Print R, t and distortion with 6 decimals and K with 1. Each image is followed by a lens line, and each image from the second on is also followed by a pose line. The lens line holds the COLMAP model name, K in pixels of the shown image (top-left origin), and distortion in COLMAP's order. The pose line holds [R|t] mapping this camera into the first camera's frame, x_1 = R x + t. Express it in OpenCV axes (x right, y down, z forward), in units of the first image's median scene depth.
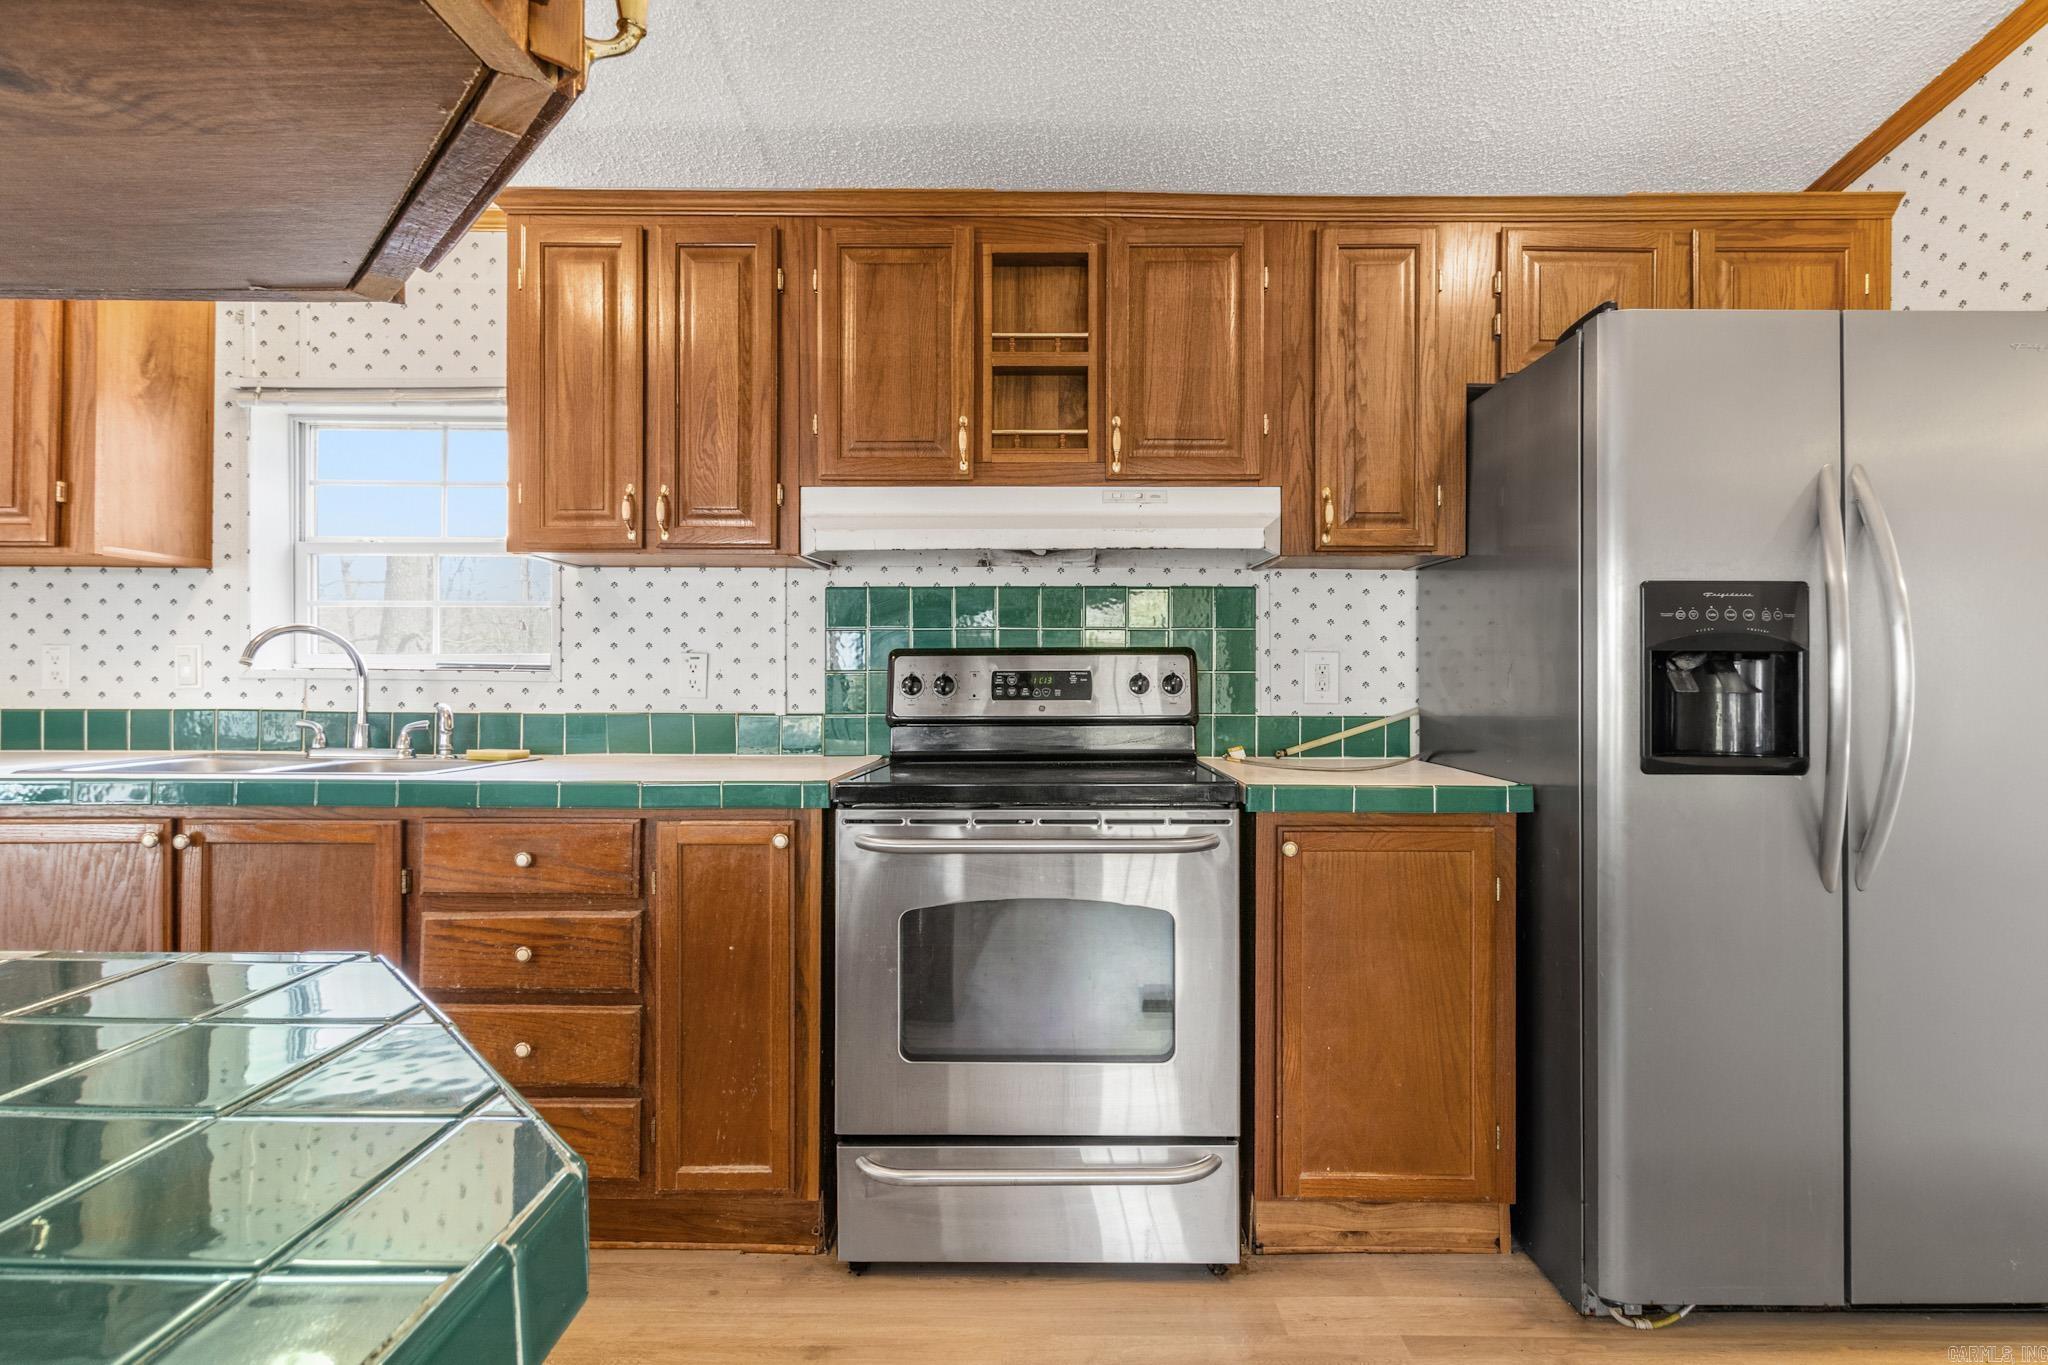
lens RADIAL K [[991.7, 0, 1046.7], [0, 991.7, 659.6], [0, 0, 1]] dist [0.002913, 0.000186]
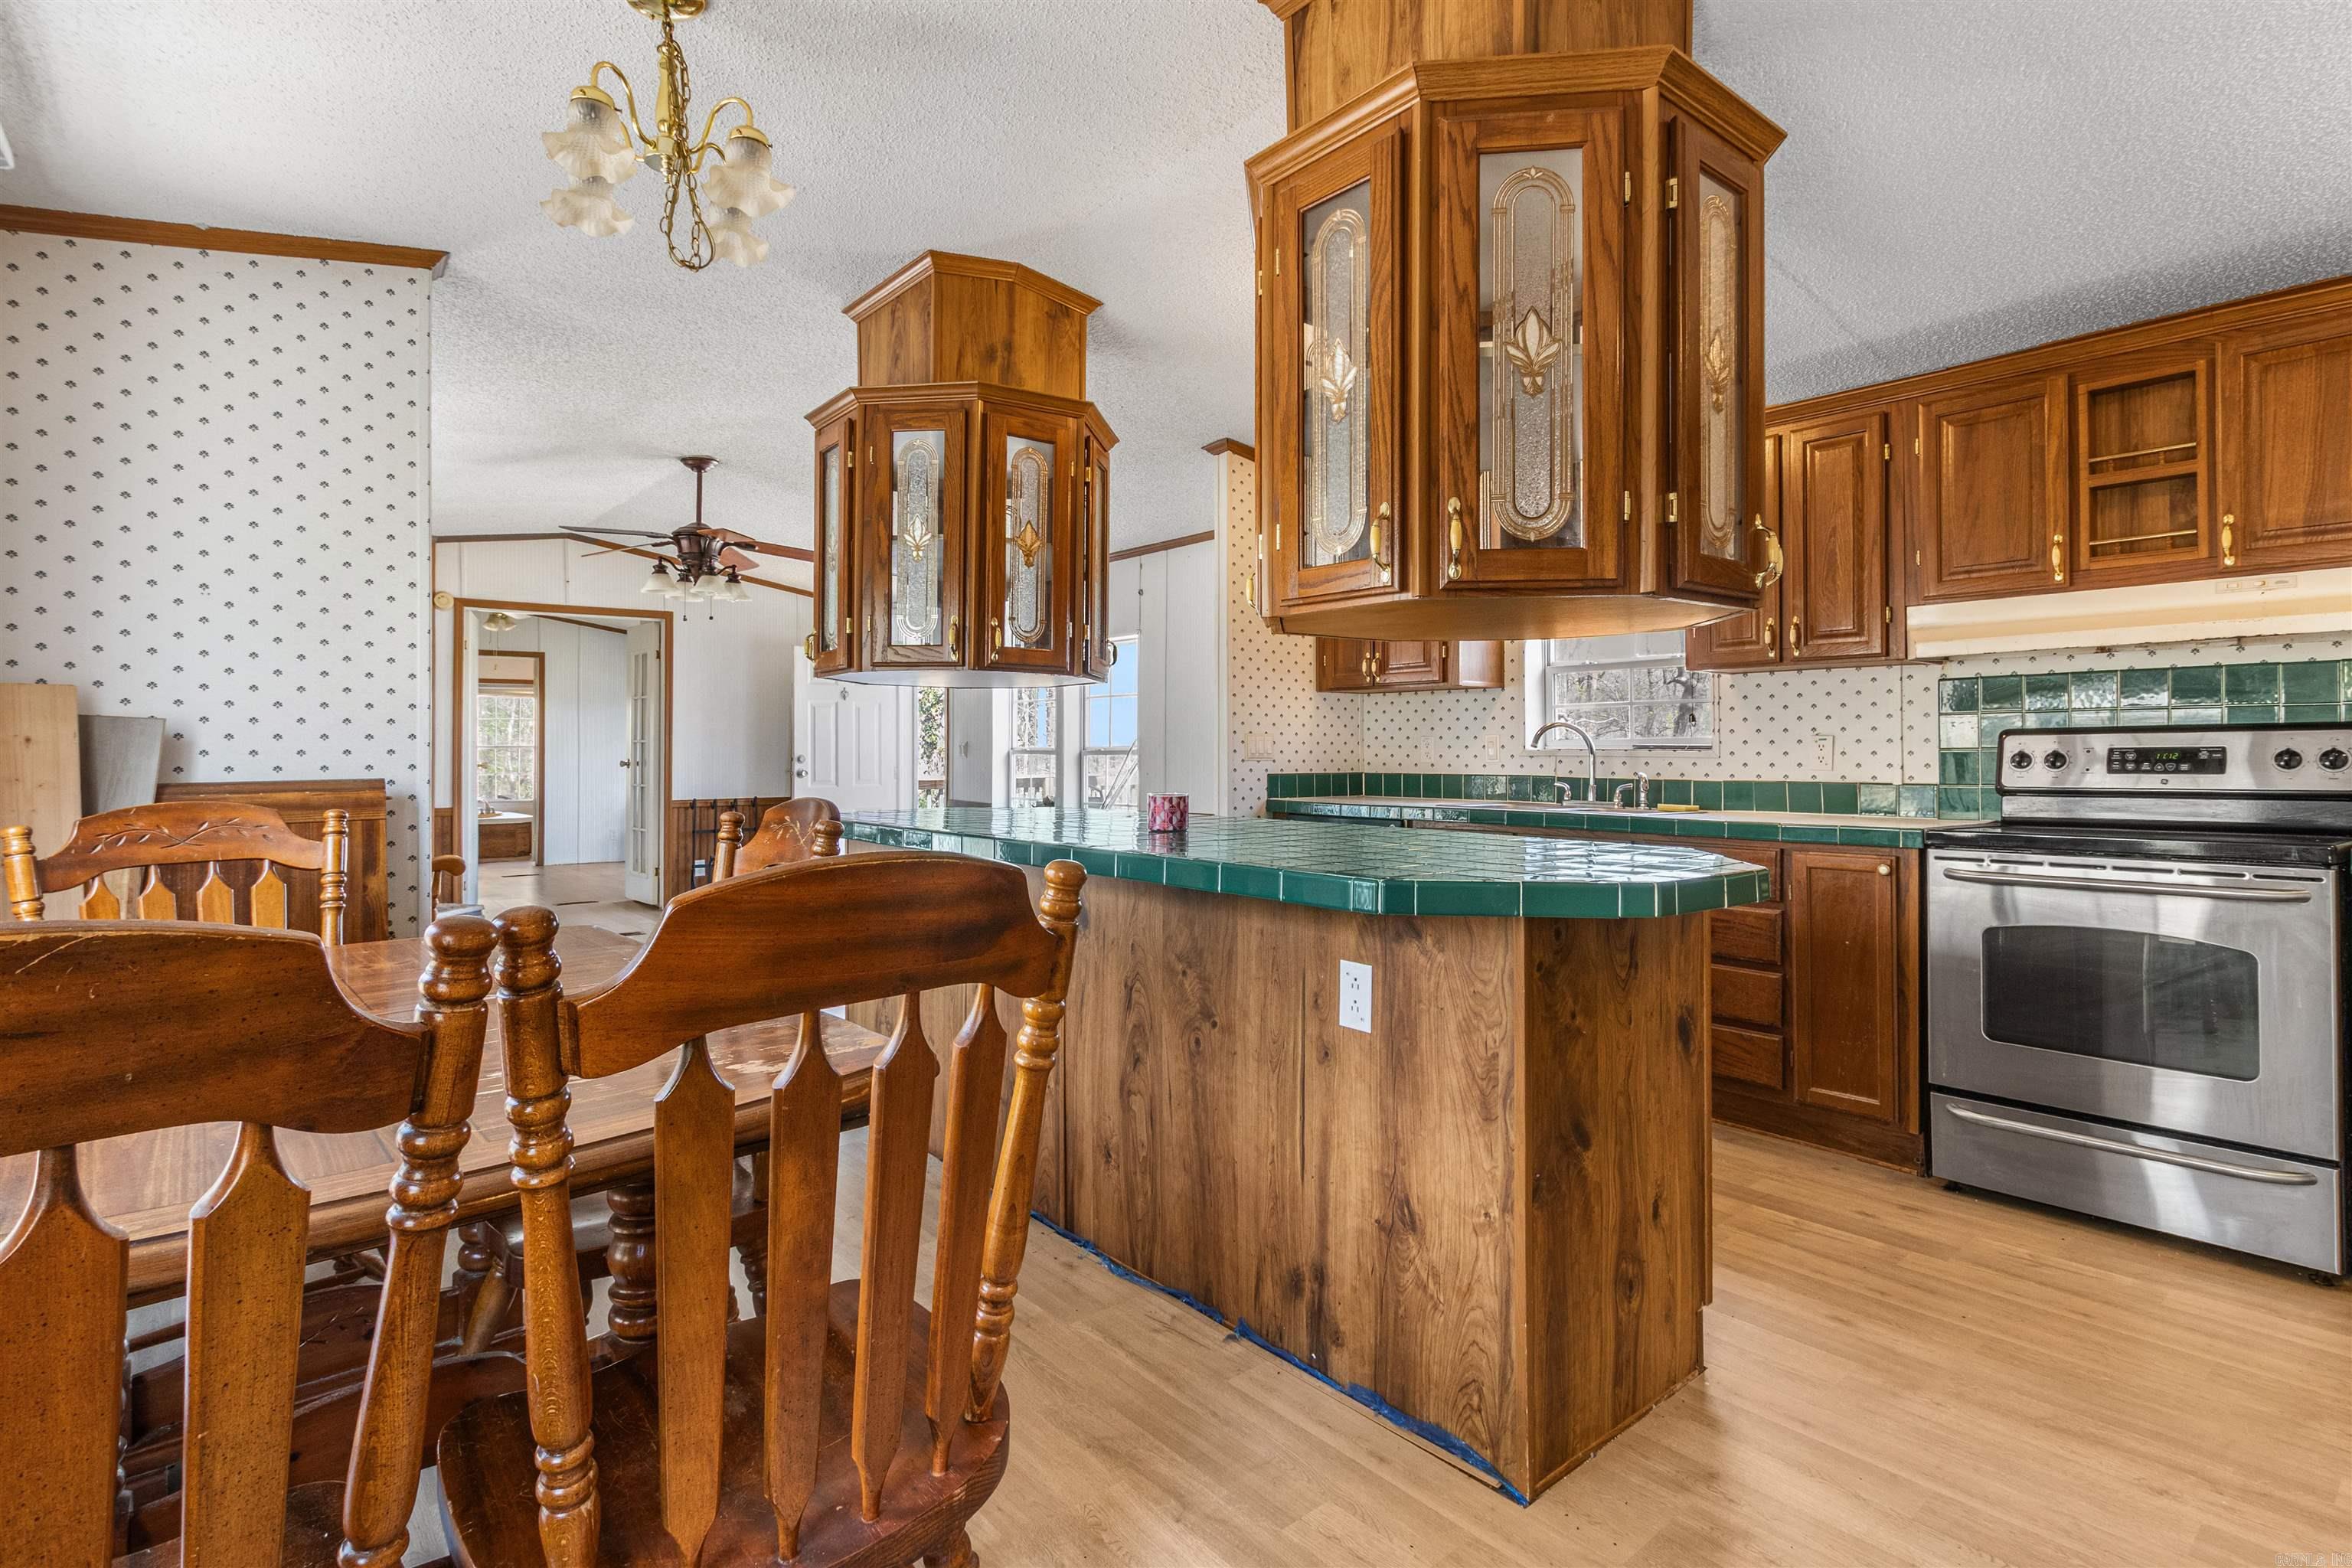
lens RADIAL K [[1139.0, 0, 1202.1], [0, 1139.0, 757.7], [0, 0, 1]] dist [0.002913, 0.000186]
pose [[0.655083, -0.001309, -0.755556, 0.276560], [0.015319, 0.999816, 0.011551, -0.008372], [0.755402, -0.019141, 0.654982, -0.679862]]
